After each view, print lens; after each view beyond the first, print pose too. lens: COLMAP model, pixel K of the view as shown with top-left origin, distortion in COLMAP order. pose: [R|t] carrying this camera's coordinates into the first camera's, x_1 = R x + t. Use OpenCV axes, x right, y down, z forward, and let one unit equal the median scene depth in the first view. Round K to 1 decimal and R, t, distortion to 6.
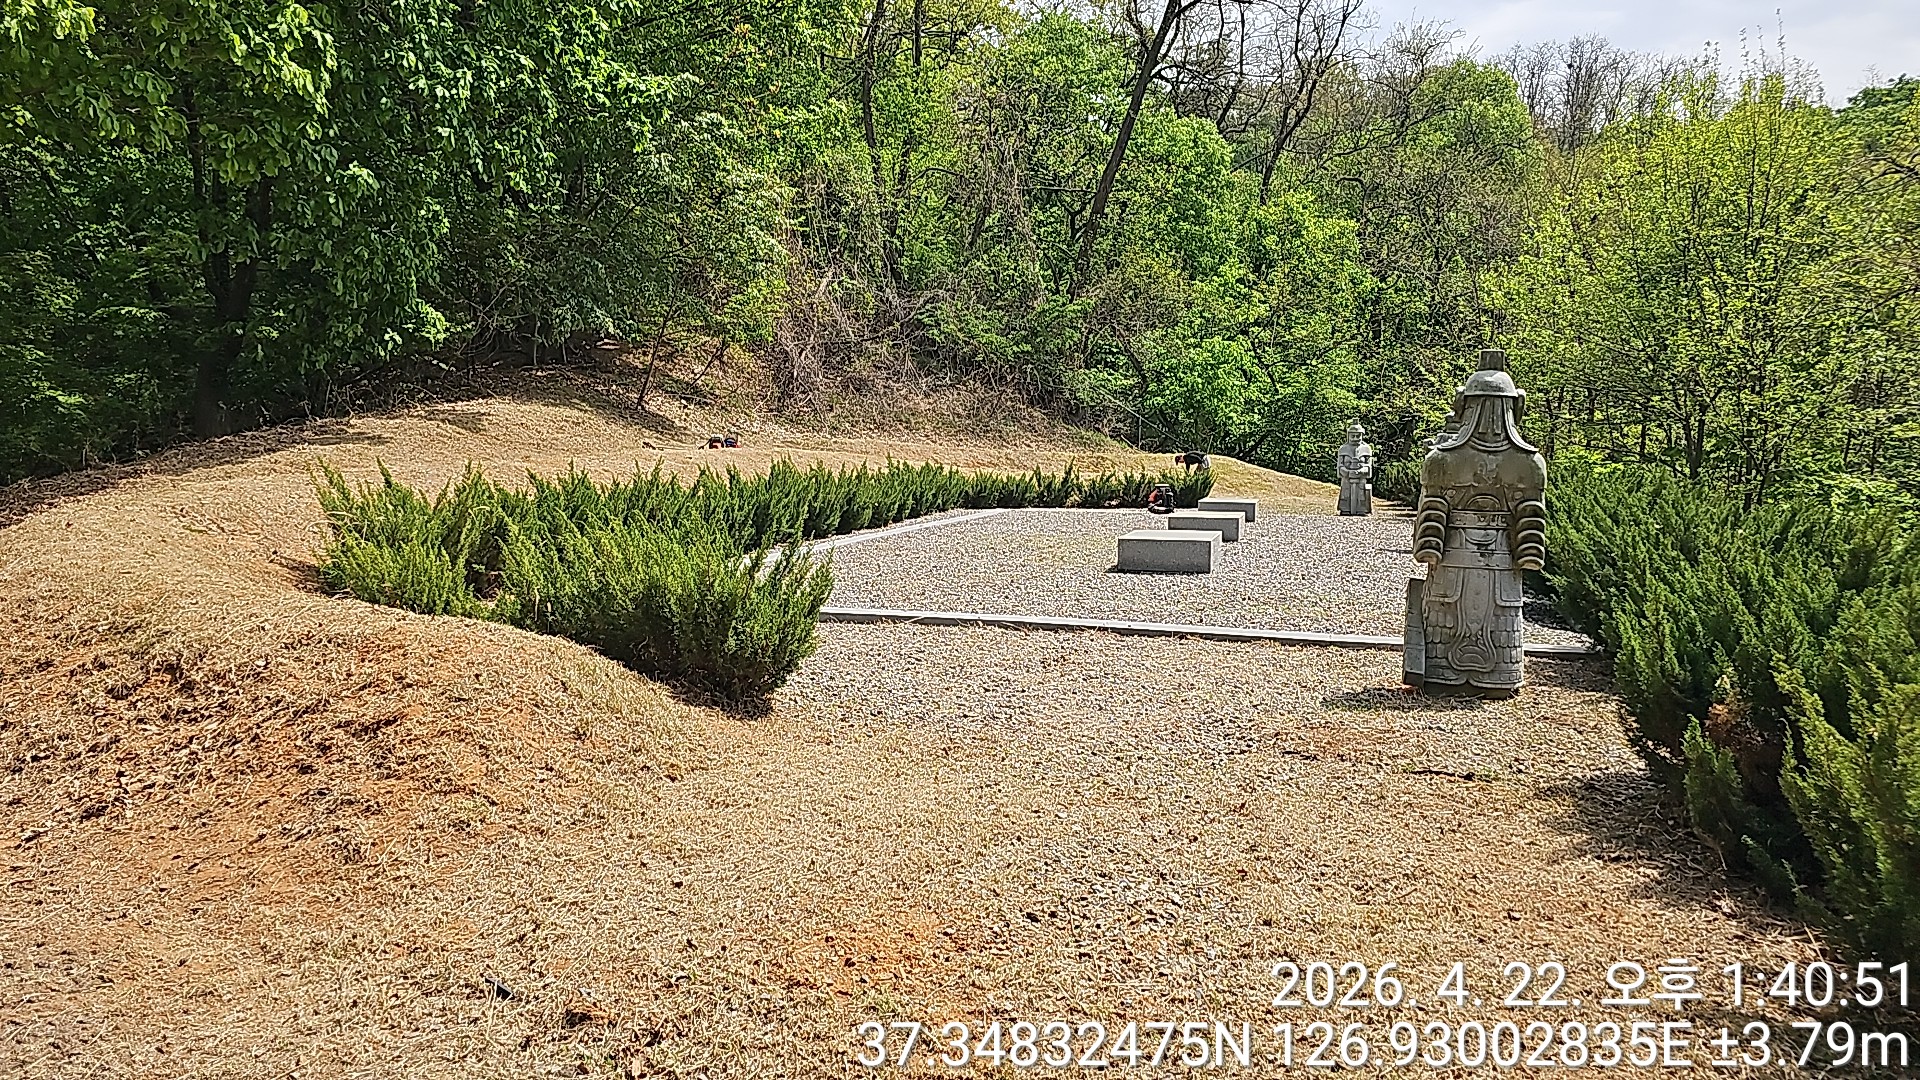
lens RADIAL K [[1365.2, 0, 953.6], [0, 1365.2, 546.6], [0, 0, 1]] dist [0.036812, -0.008049]
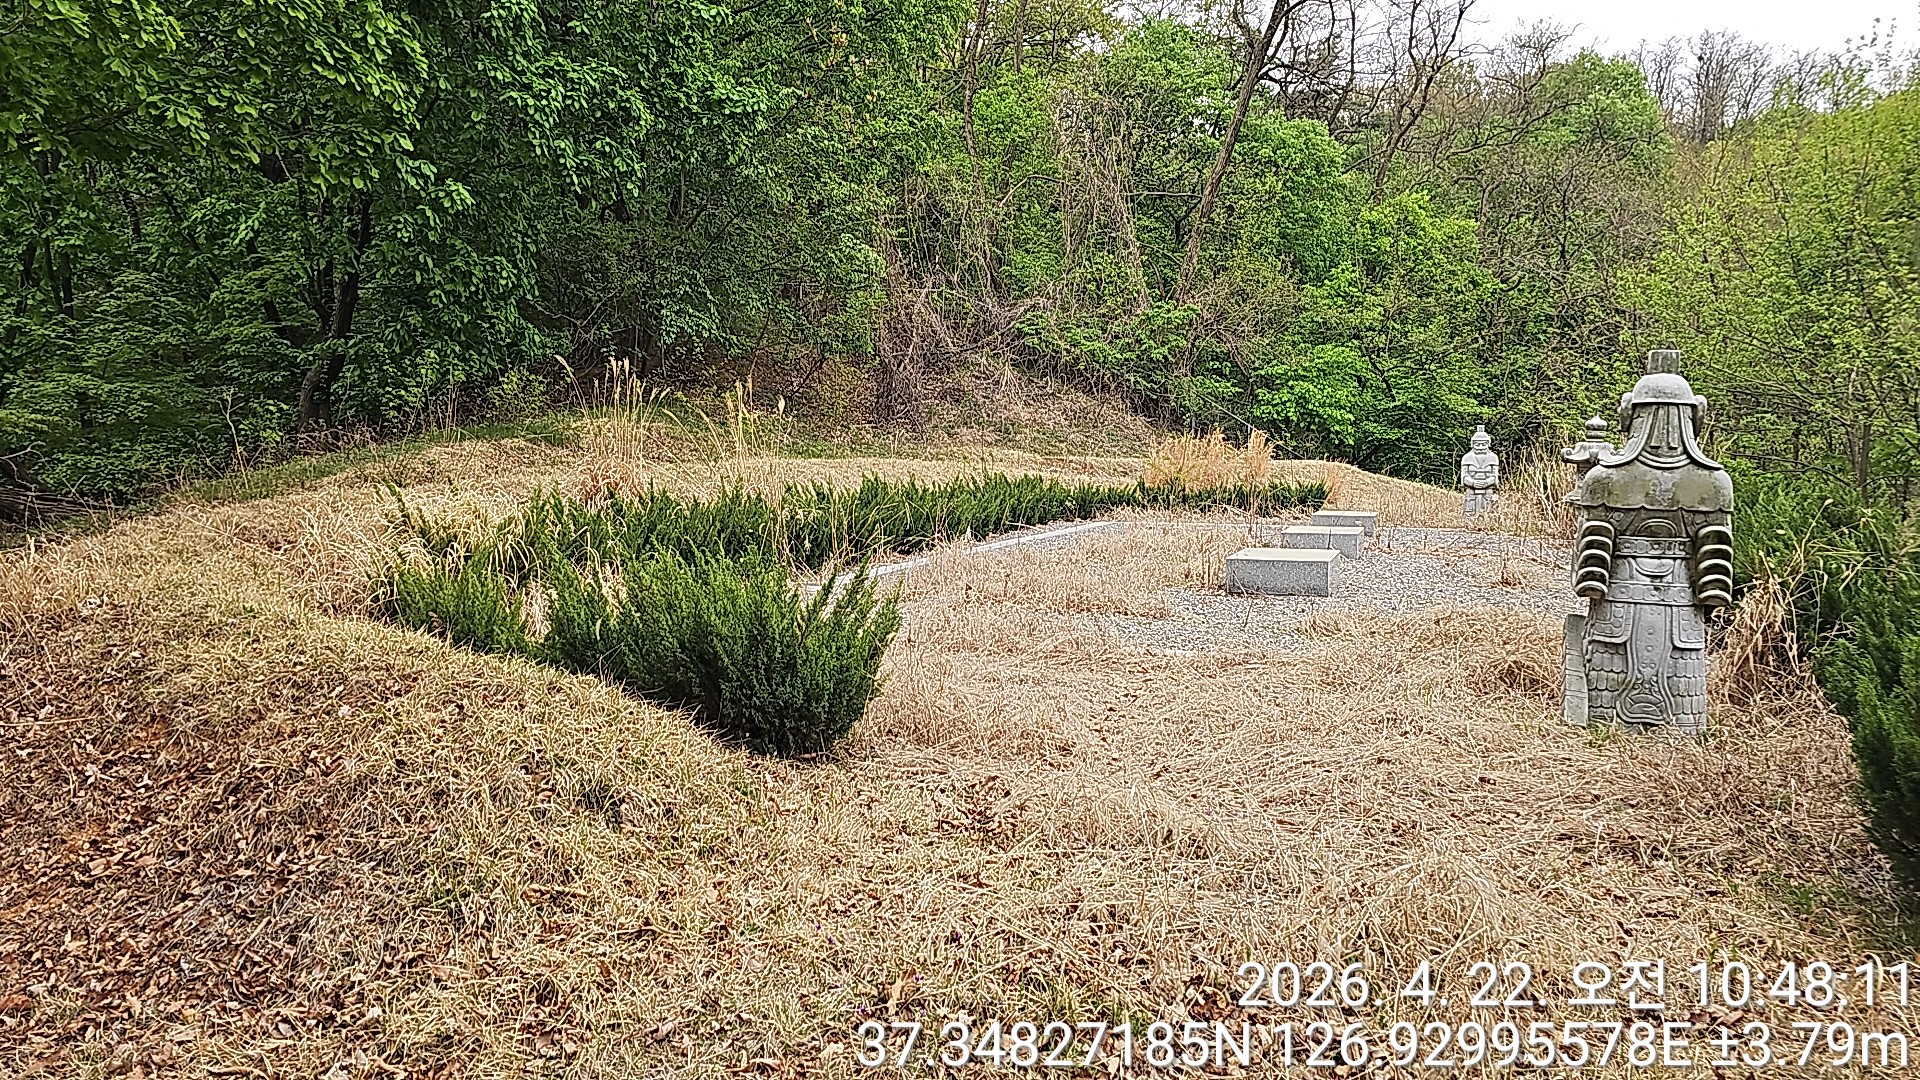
lens RADIAL K [[1365.2, 0, 956.7], [0, 1365.2, 526.6], [0, 0, 1]] dist [0.036812, -0.008049]
pose [[0.997220, -0.001544, -0.074496, 0.002279], [-0.000059, 0.999768, -0.021518, -0.002504], [0.074512, 0.021463, 0.996989, 0.019321]]
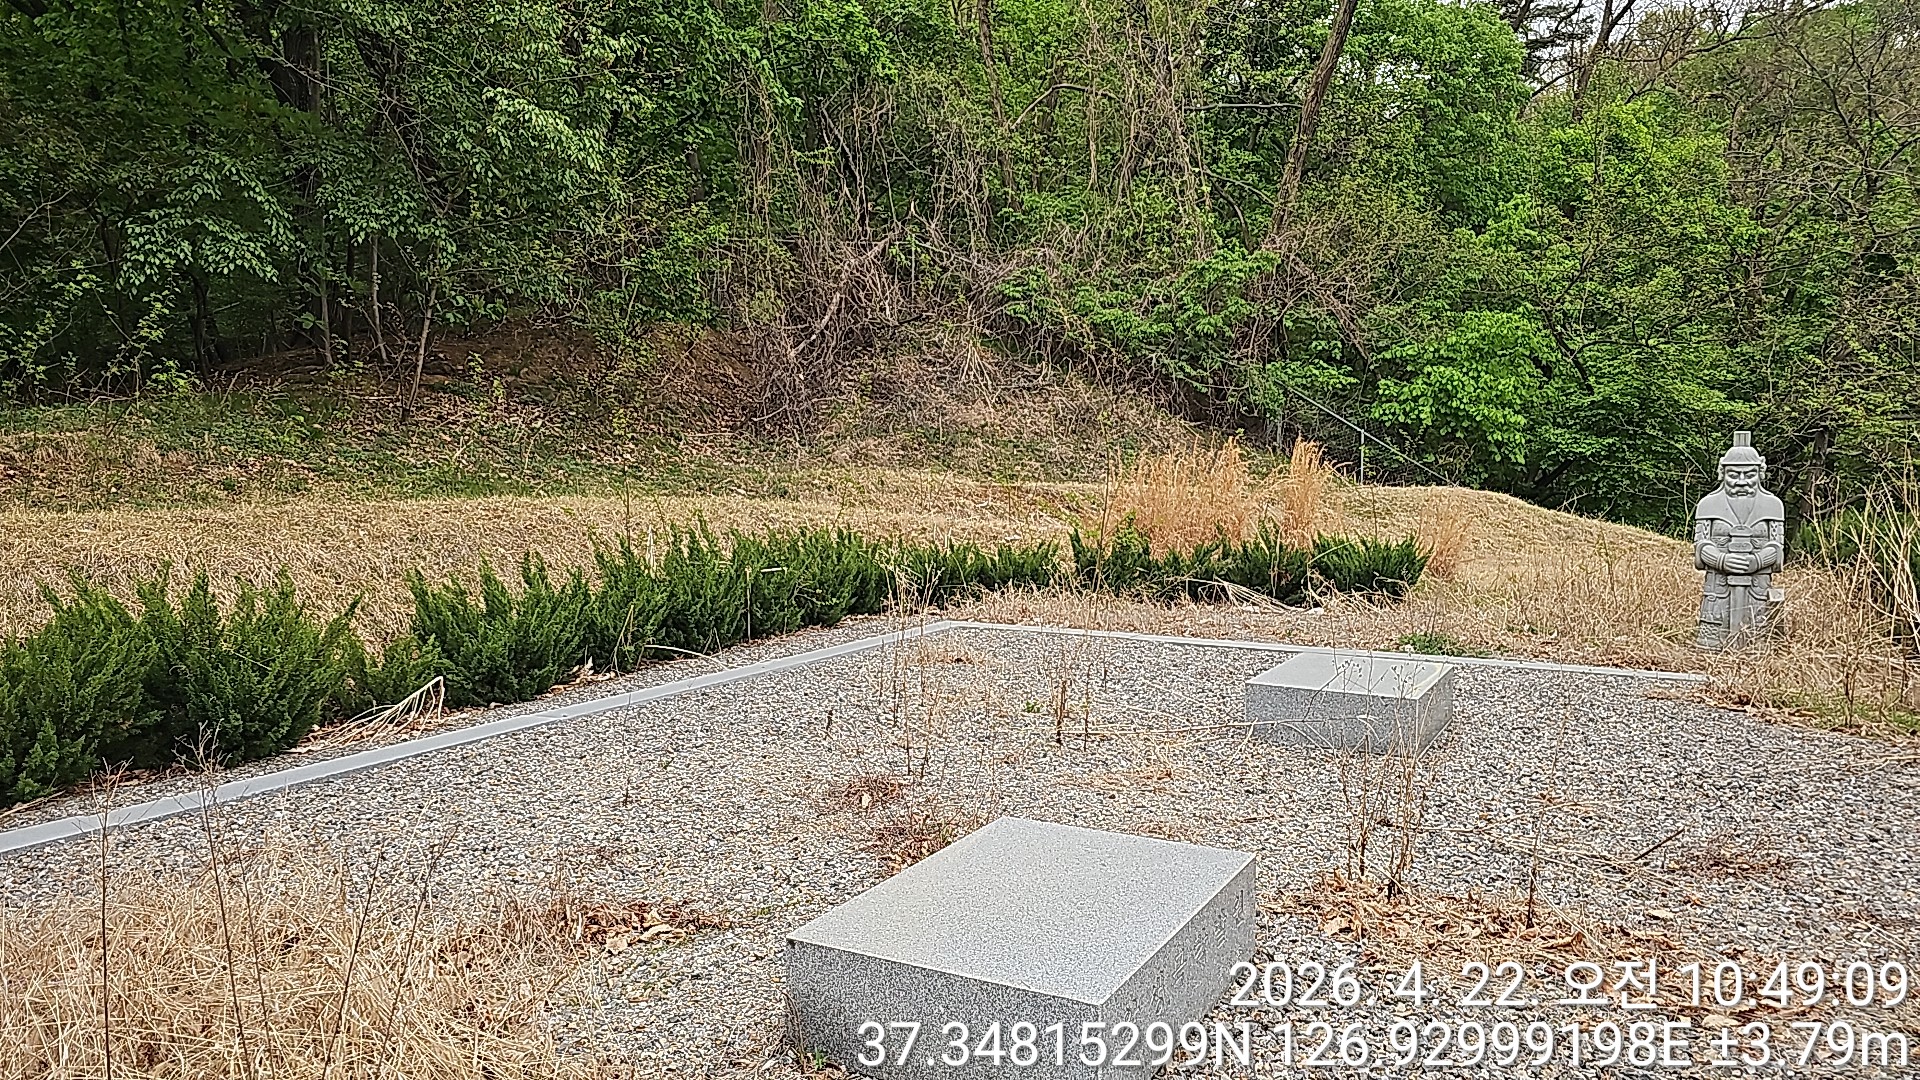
lens RADIAL K [[1365.2, 0, 963.6], [0, 1365.2, 534.2], [0, 0, 1]] dist [0.036812, -0.008049]
pose [[0.977278, 0.004787, -0.211908, 0.080161], [-0.009476, 0.999732, -0.021119, -0.027685], [0.211750, 0.022647, 0.977061, 0.288017]]
